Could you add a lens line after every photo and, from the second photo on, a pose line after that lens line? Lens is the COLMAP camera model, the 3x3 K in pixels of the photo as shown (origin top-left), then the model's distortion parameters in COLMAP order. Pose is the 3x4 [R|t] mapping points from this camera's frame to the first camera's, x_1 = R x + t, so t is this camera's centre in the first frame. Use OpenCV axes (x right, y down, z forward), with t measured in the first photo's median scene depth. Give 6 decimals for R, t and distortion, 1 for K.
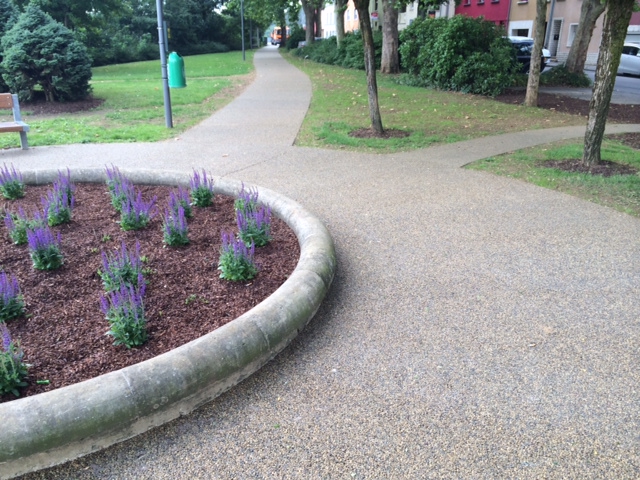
lens RADIAL K [[548.4, 0, 320.0], [0, 548.4, 240.0], [0, 0, 1]] dist [0.089970, -0.107963]
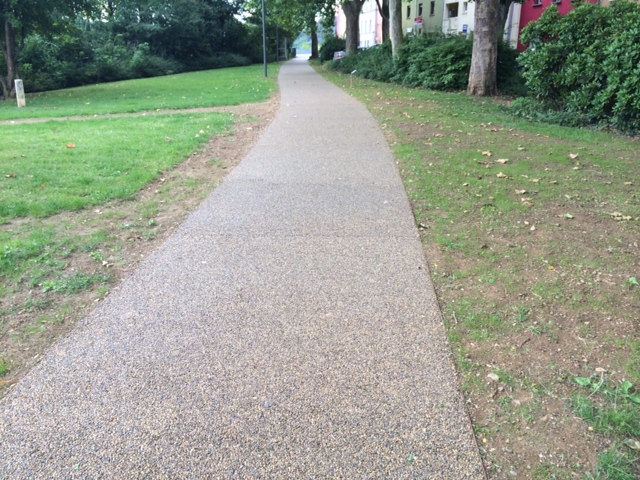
lens RADIAL K [[548.4, 0, 320.0], [0, 548.4, 240.0], [0, 0, 1]] dist [0.089970, -0.107963]
pose [[0.998828, 0.005030, -0.048134, -0.024371], [-0.005915, 0.999816, -0.018243, -0.082232], [0.048034, 0.018507, 0.998674, 0.236478]]
